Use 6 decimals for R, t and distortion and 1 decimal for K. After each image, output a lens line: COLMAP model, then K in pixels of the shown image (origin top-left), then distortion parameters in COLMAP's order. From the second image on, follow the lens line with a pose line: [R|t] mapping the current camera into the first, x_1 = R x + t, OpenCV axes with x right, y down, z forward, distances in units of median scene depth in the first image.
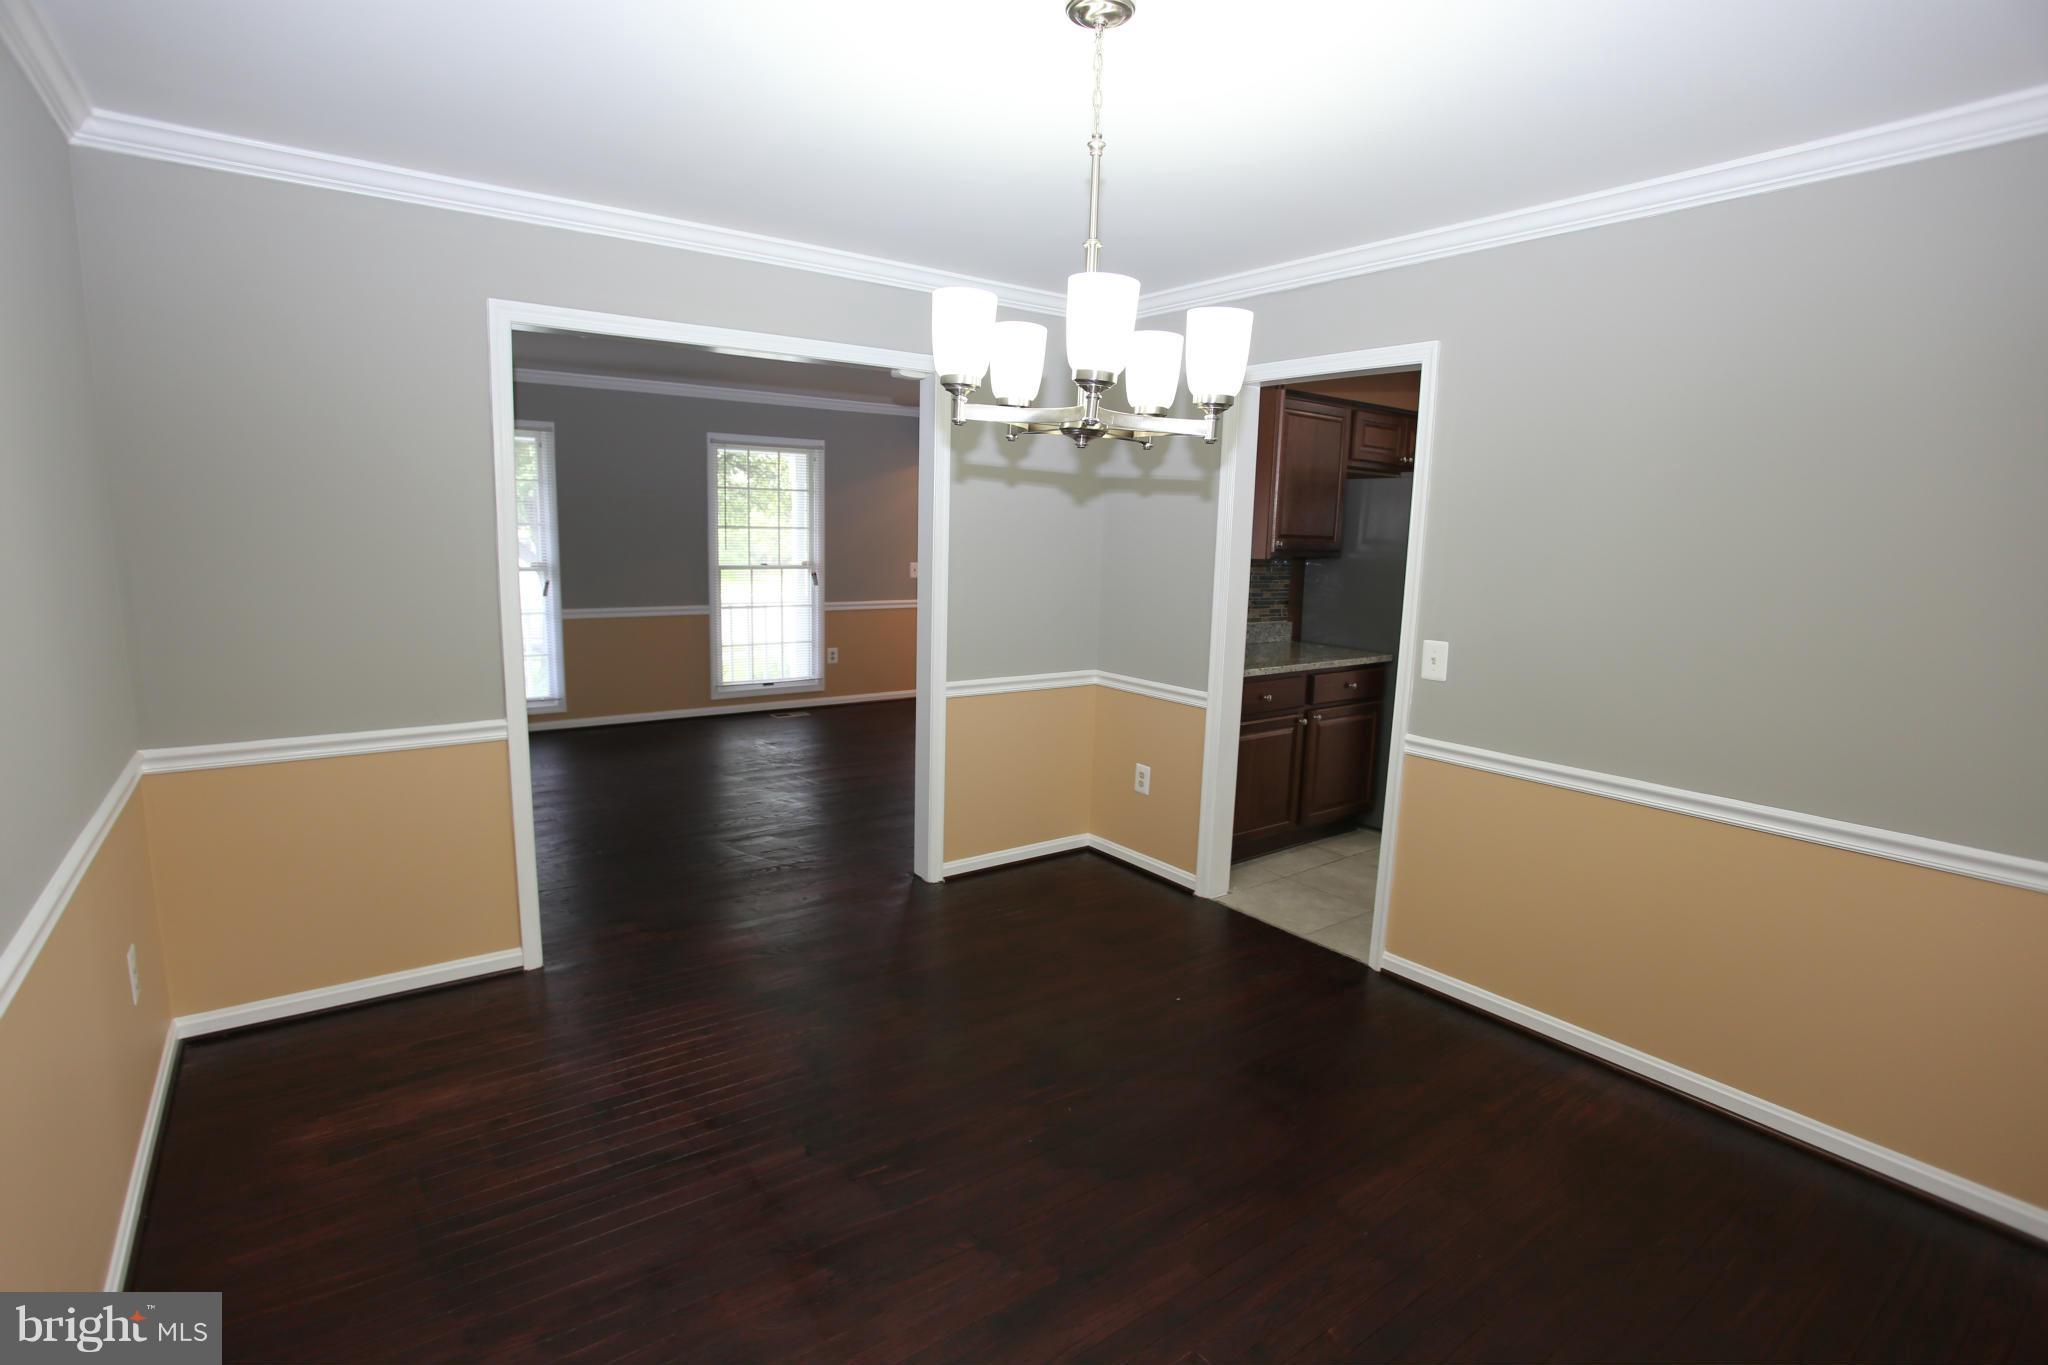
lens RADIAL K [[995.0, 0, 1024.0], [0, 995.0, 682.5], [0, 0, 1]] dist [-0.035326, 0.001280]
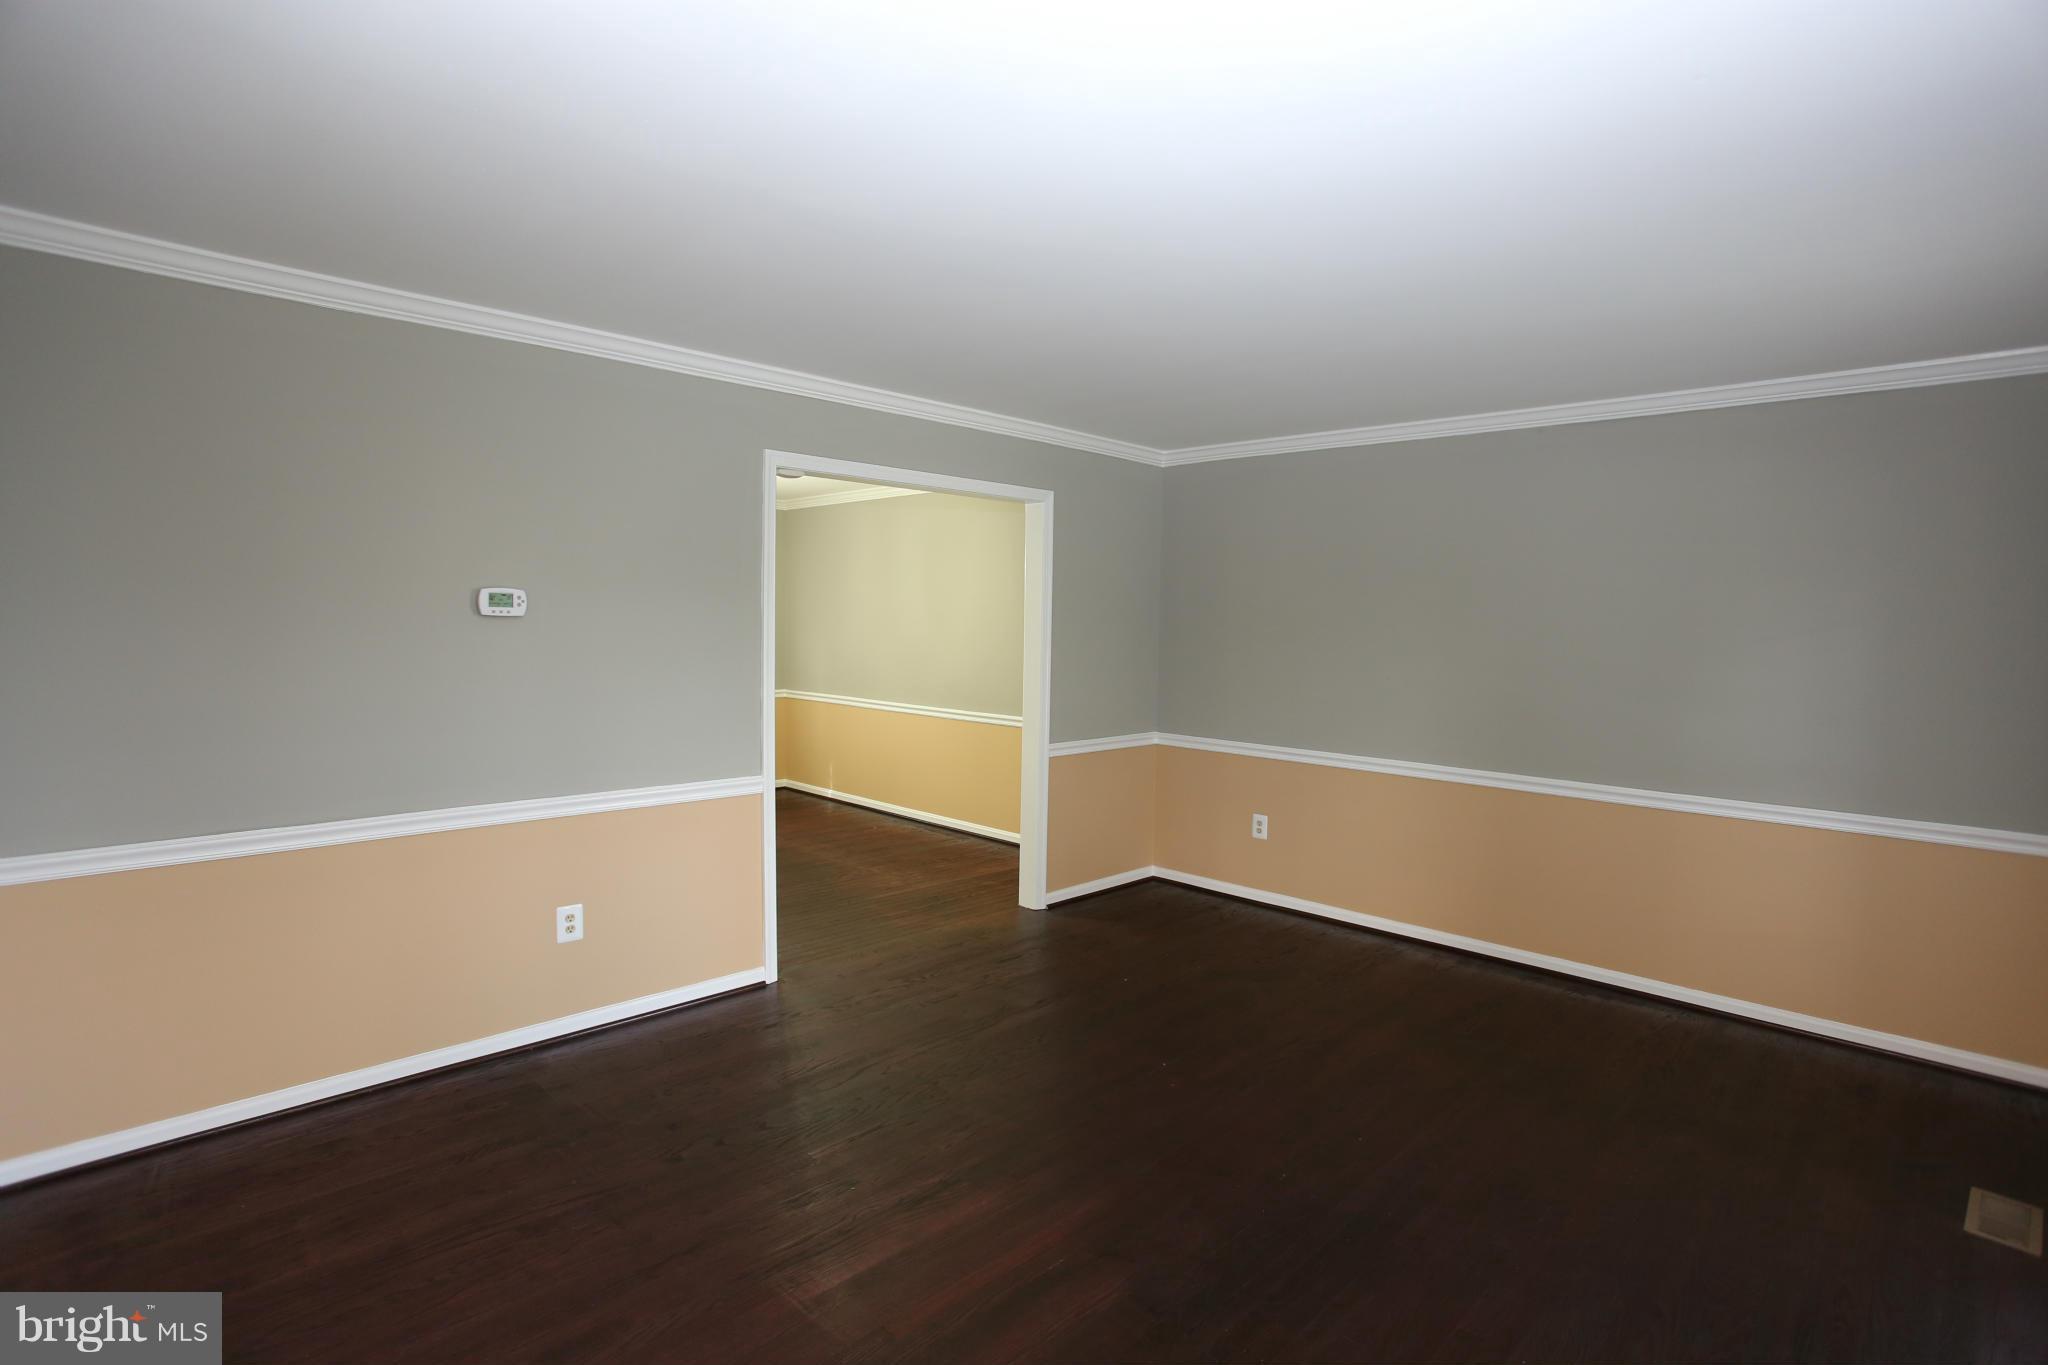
lens RADIAL K [[996.1, 0, 996.1], [0, 996.1, 687.3], [0, 0, 1]] dist [-0.082607, 0.047473]
pose [[0.990993, -0.018411, 0.132643, -0.293933], [0.029448, 0.996219, -0.081733, 0.026417], [-0.130636, 0.084903, 0.987788, -0.216691]]
